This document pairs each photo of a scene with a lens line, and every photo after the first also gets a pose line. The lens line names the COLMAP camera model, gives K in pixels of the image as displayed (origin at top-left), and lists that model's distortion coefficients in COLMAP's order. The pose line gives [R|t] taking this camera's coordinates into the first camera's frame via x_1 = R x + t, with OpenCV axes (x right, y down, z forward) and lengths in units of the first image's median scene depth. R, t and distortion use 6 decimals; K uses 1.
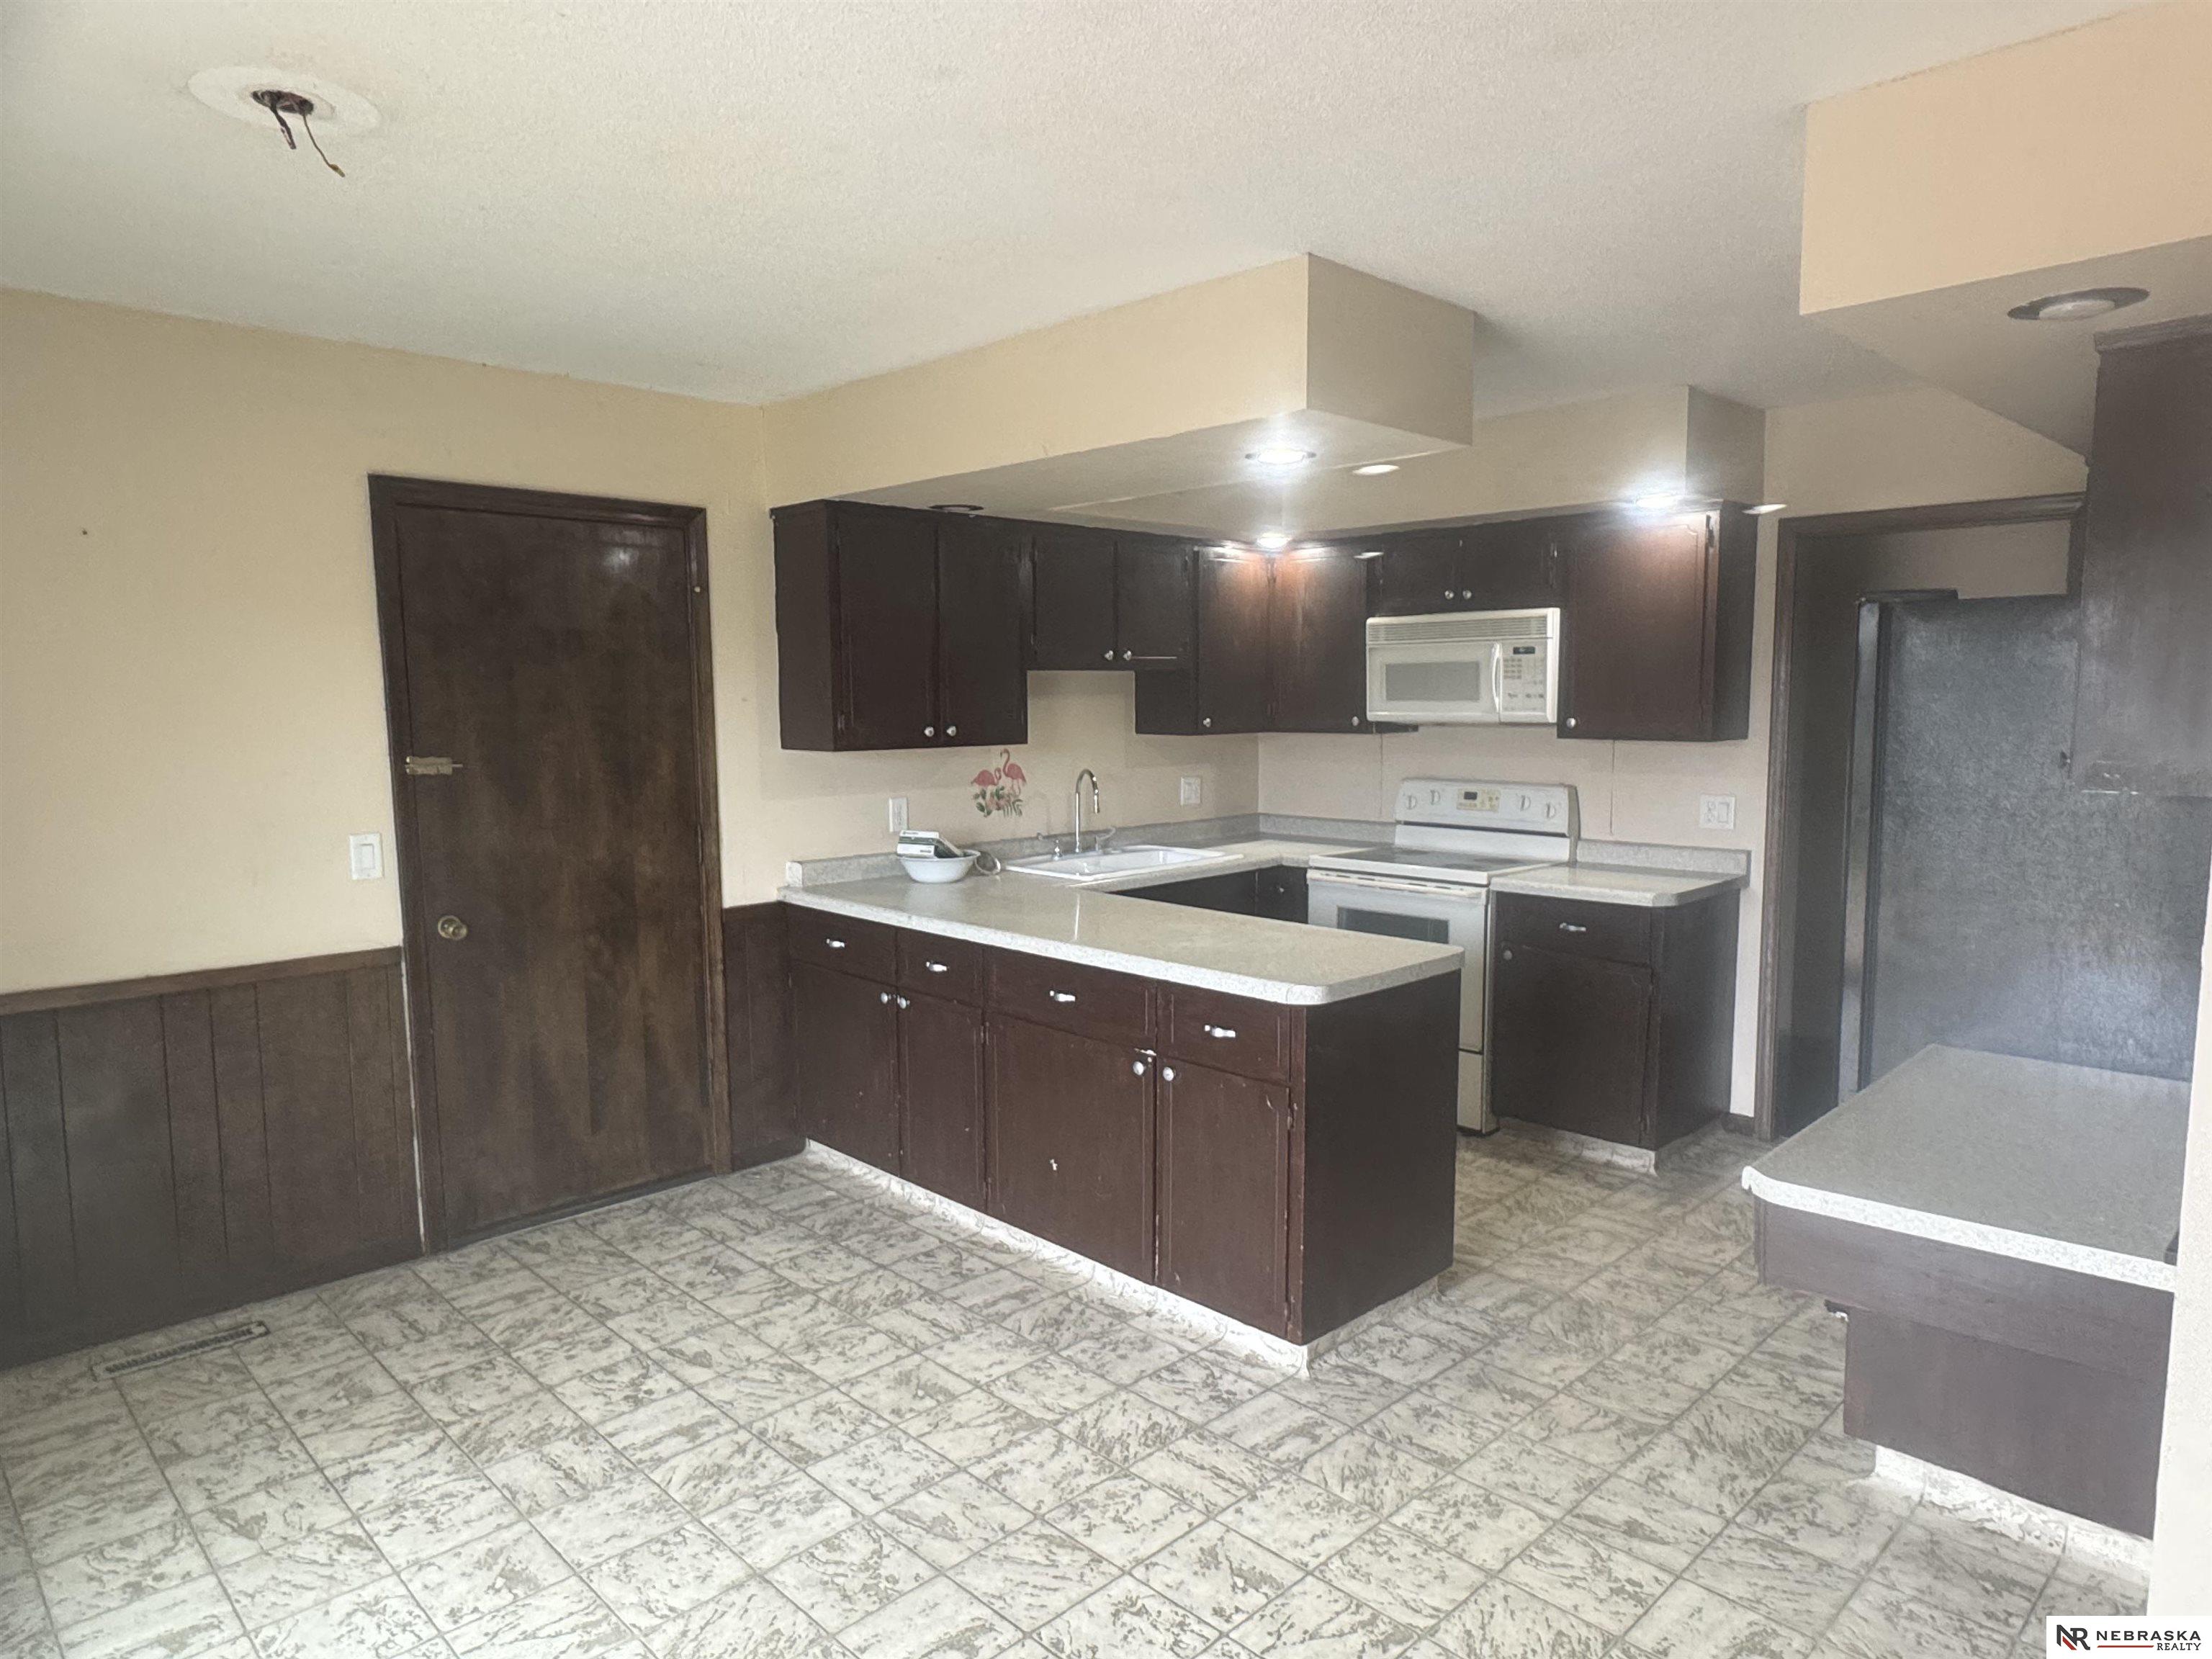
lens RADIAL K [[1371.4, 0, 1105.0], [0, 1371.4, 834.4], [0, 0, 1]] dist [-0.001144, -0.003068]
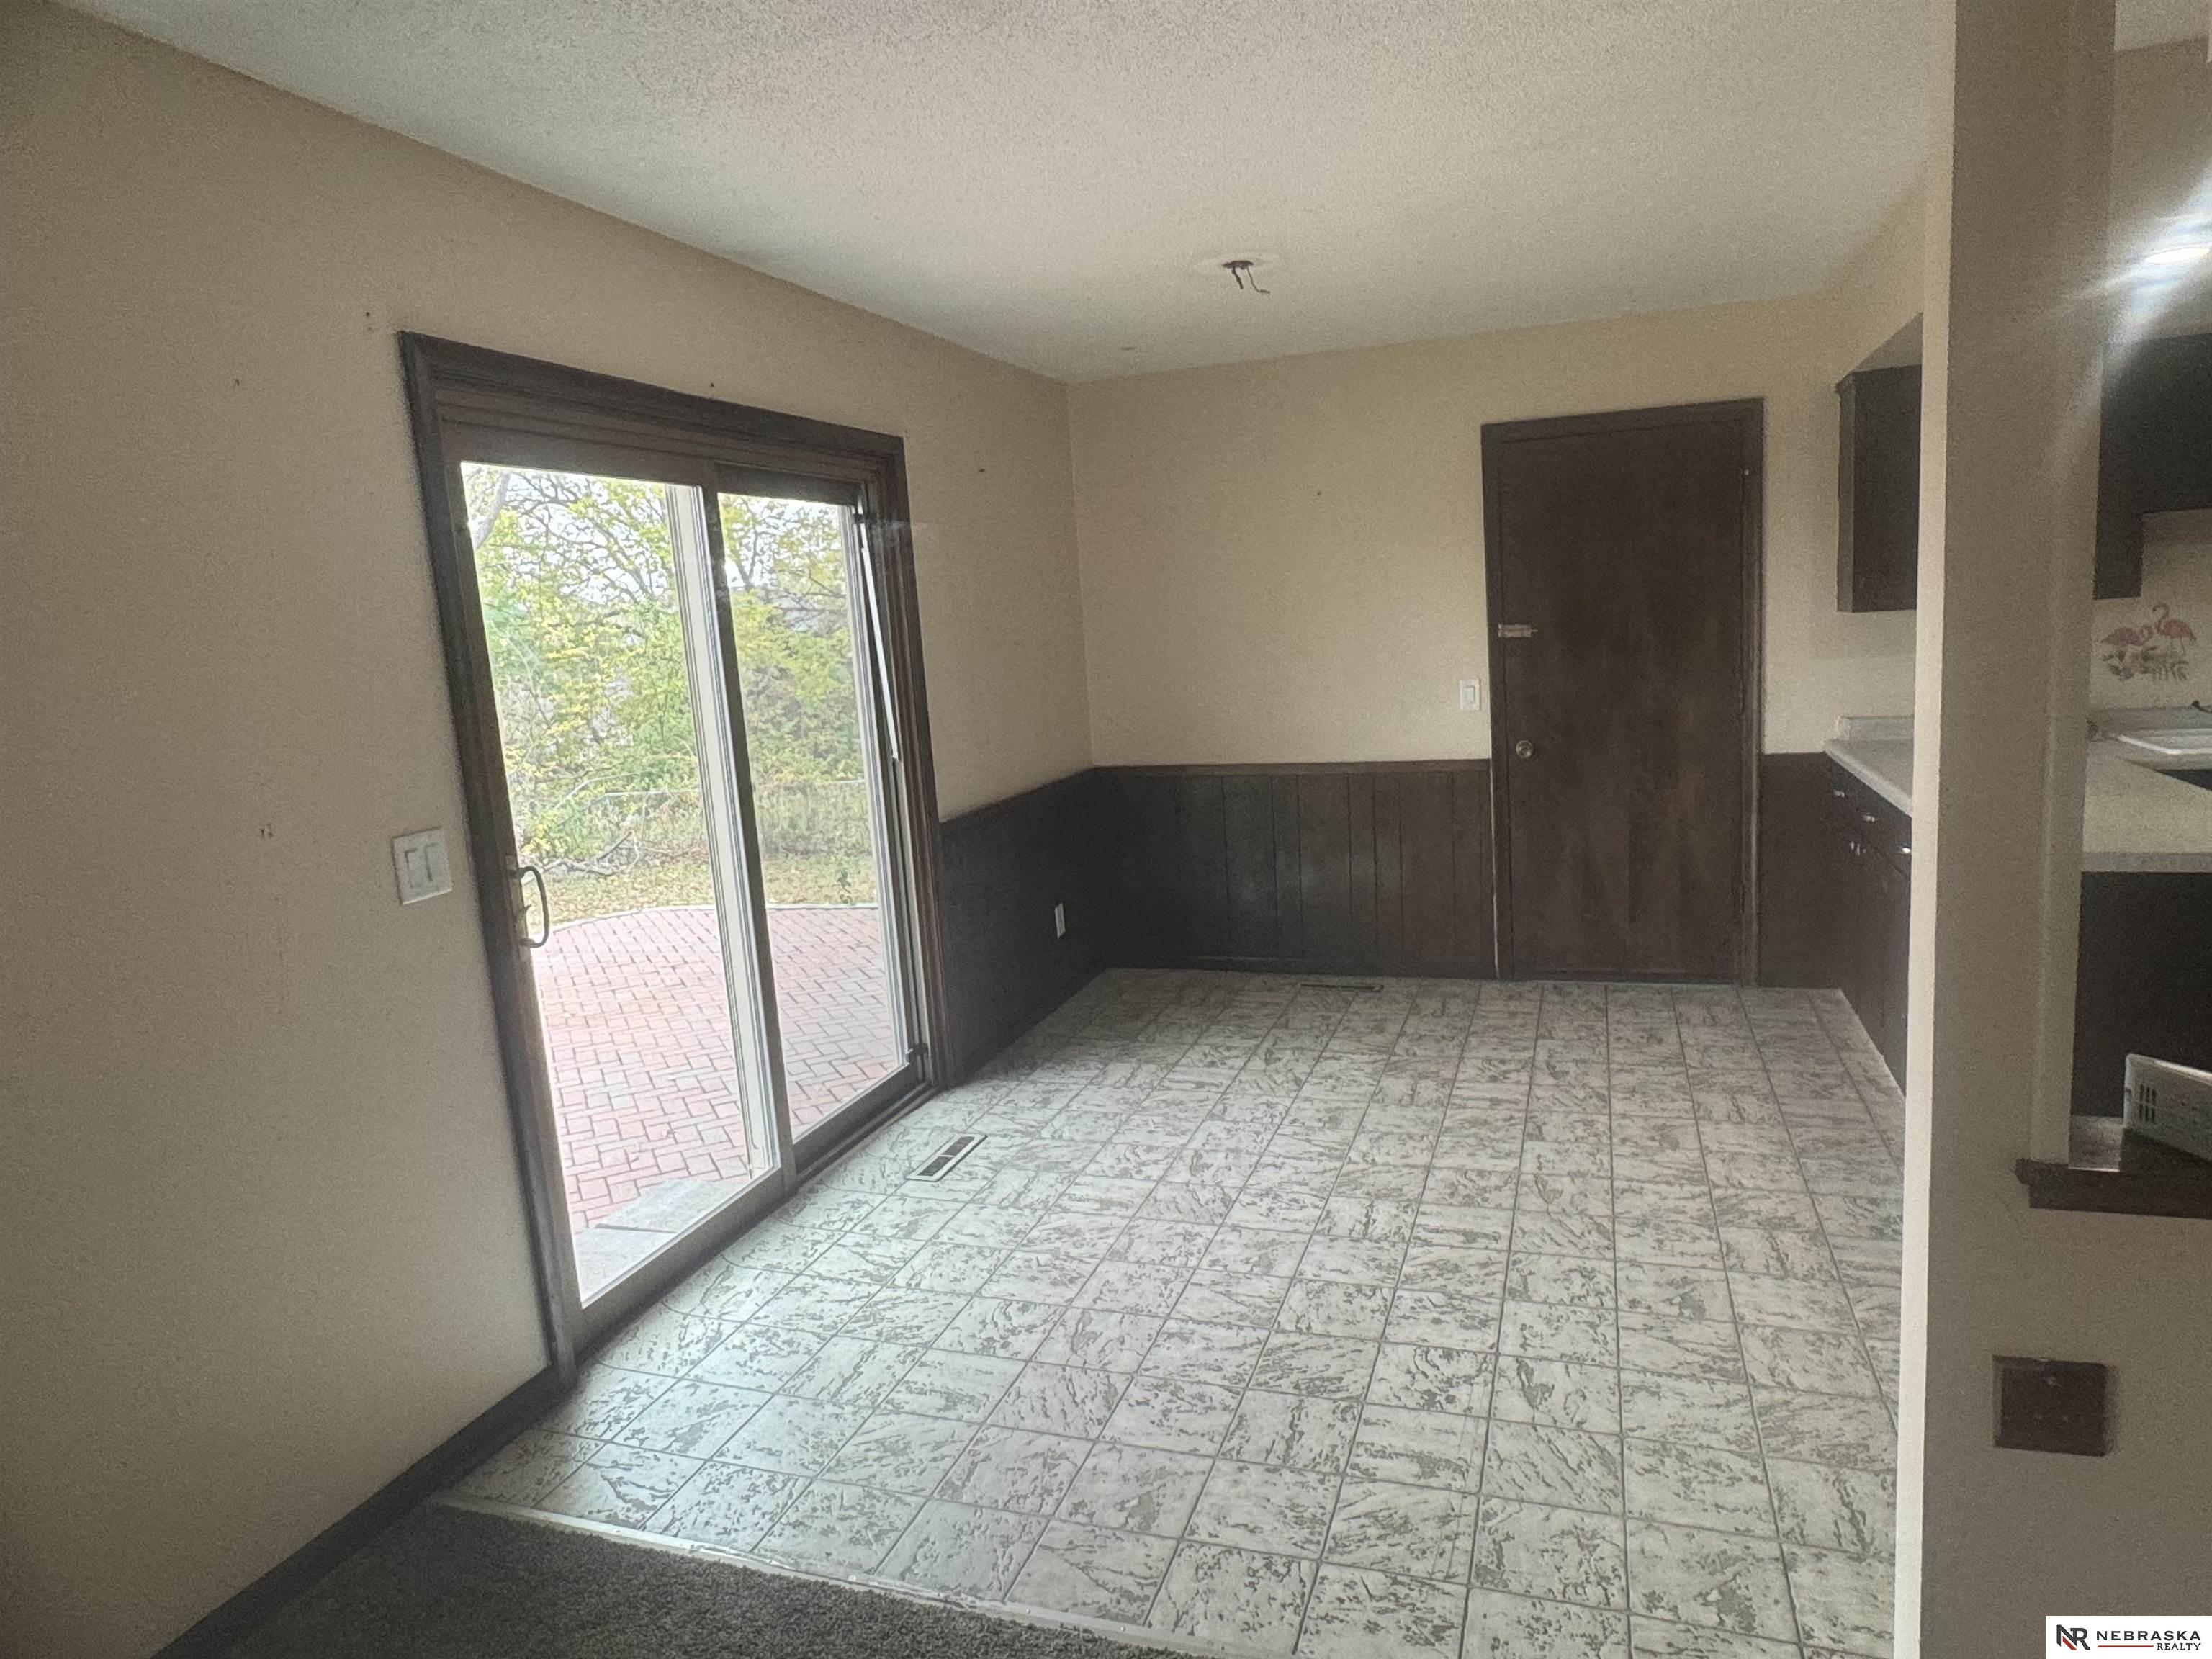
lens RADIAL K [[1371.4, 0, 1106.4], [0, 1371.4, 831.2], [0, 0, 1]] dist [-0.001144, -0.003068]
pose [[0.448540, 0.118921, -0.885816, 0.585401], [-0.031497, 0.992596, 0.117308, 0.001446], [0.893208, -0.024717, 0.448964, 0.003068]]
